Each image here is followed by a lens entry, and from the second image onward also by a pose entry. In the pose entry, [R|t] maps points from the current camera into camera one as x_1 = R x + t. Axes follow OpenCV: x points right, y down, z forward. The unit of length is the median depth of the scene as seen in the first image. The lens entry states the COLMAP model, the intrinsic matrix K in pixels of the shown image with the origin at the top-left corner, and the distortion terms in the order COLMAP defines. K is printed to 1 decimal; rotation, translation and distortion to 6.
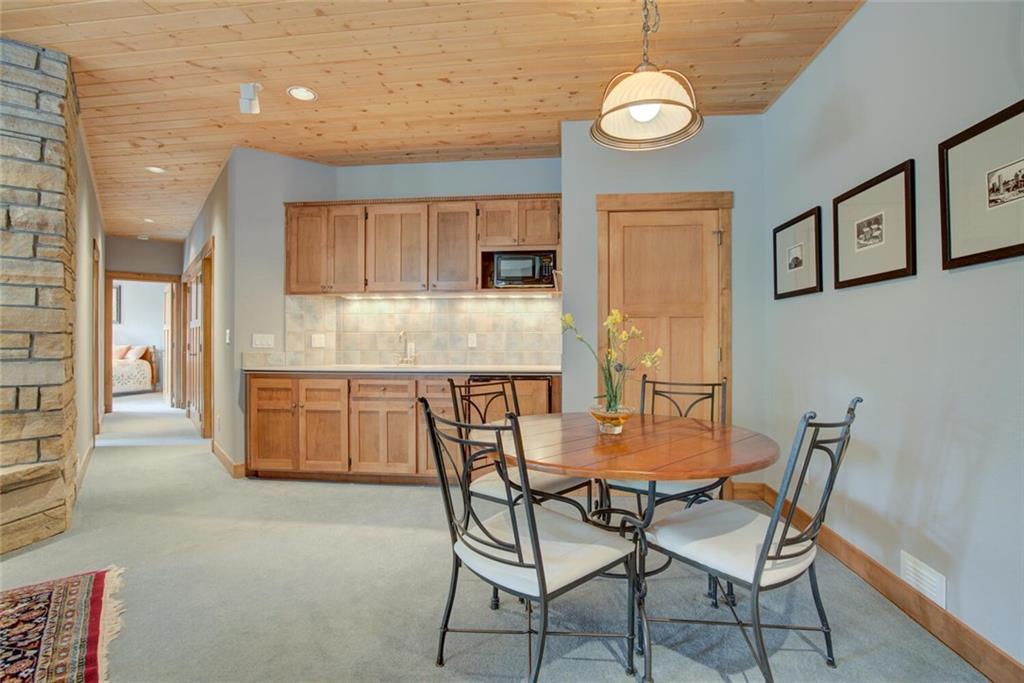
lens RADIAL K [[480.4, 0, 512.0], [0, 480.4, 341.5], [0, 0, 1]] dist [-0.030030, 0.000105]
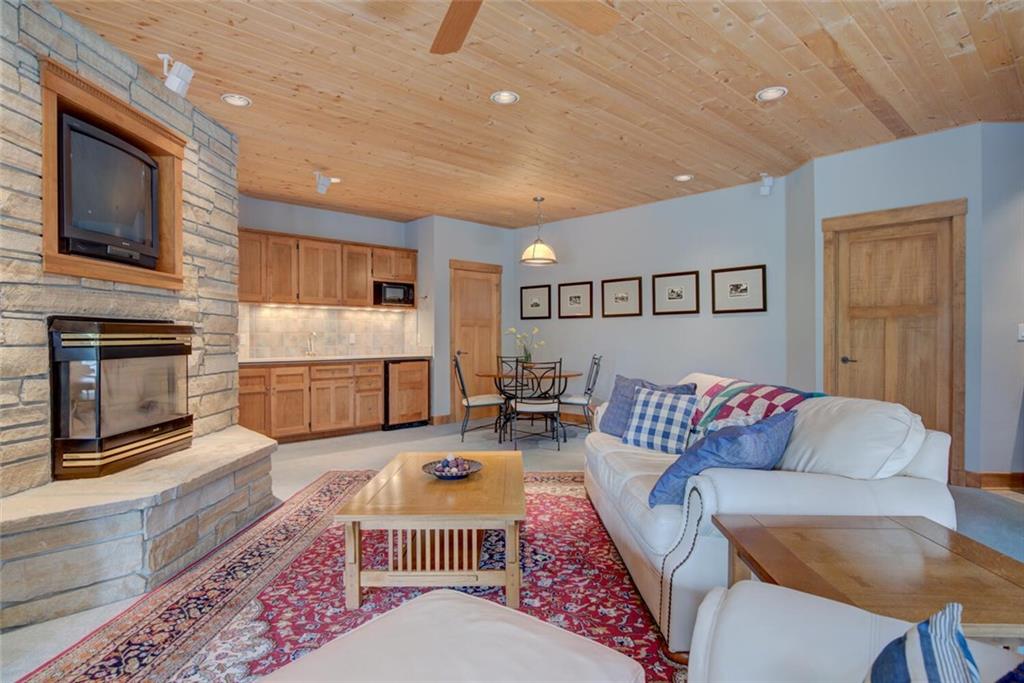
lens RADIAL K [[559.9, 0, 512.0], [0, 559.9, 341.5], [0, 0, 1]] dist [-0.033819, 0.000770]
pose [[0.637966, -0.007208, 0.770031, -1.171117], [0.003440, 0.999973, 0.006511, -0.003107], [-0.770057, -0.001505, 0.637973, -0.487392]]
